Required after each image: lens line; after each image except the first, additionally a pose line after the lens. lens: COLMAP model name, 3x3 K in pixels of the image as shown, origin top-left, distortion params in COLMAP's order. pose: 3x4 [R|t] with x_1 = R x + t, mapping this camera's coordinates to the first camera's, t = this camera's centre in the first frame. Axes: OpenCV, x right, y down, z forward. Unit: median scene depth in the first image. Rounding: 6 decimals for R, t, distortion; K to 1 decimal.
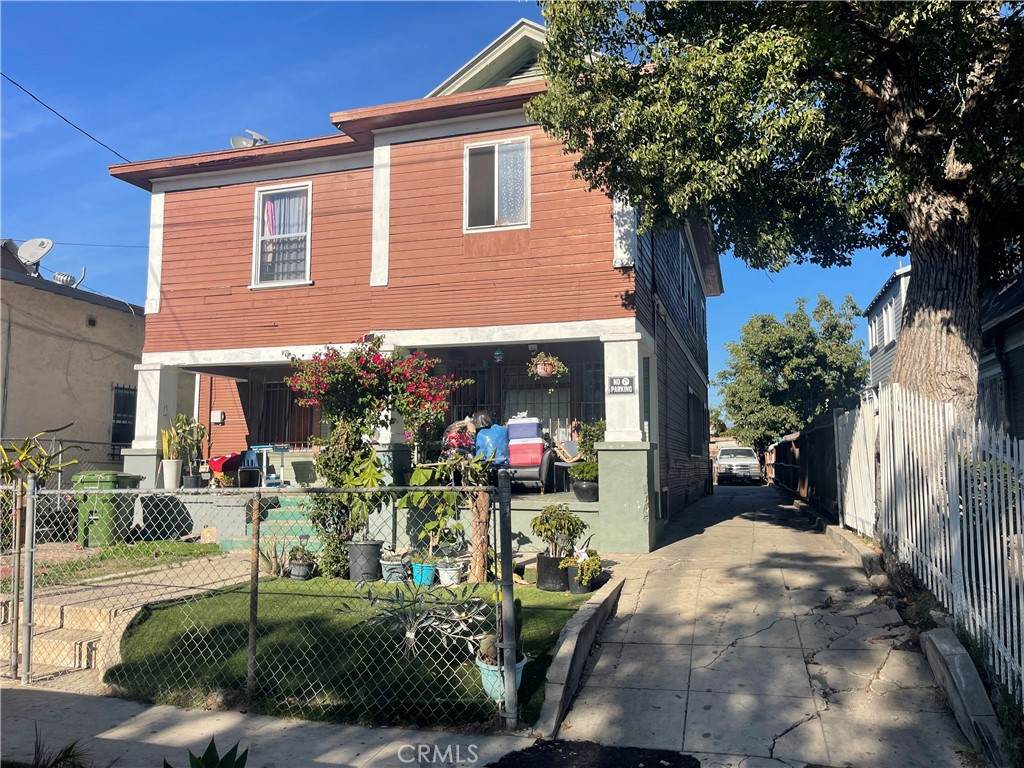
lens RADIAL K [[773.5, 0, 507.2], [0, 773.5, 386.6], [0, 0, 1]] dist [0.033137, -0.008767]
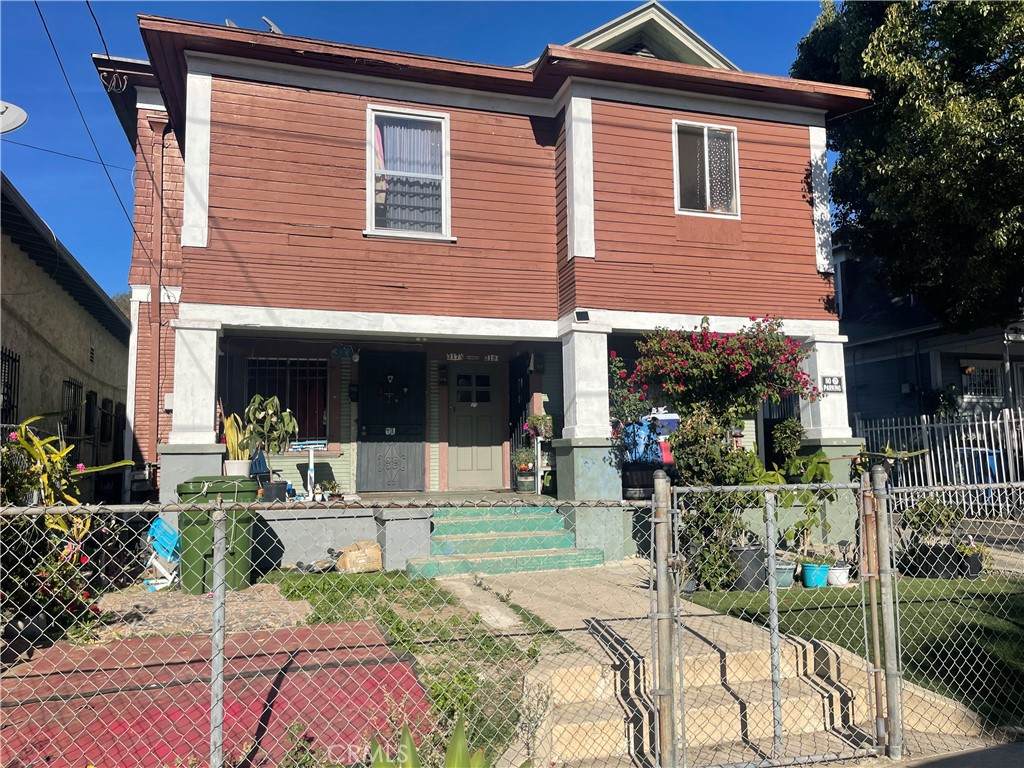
lens RADIAL K [[773.5, 0, 511.1], [0, 773.5, 385.2], [0, 0, 1]] dist [0.033137, -0.008767]
pose [[0.822657, 0.047525, 0.566549, -0.706747], [-0.041385, 0.998862, -0.023697, 0.037226], [-0.567030, -0.003952, 0.823688, 0.325171]]
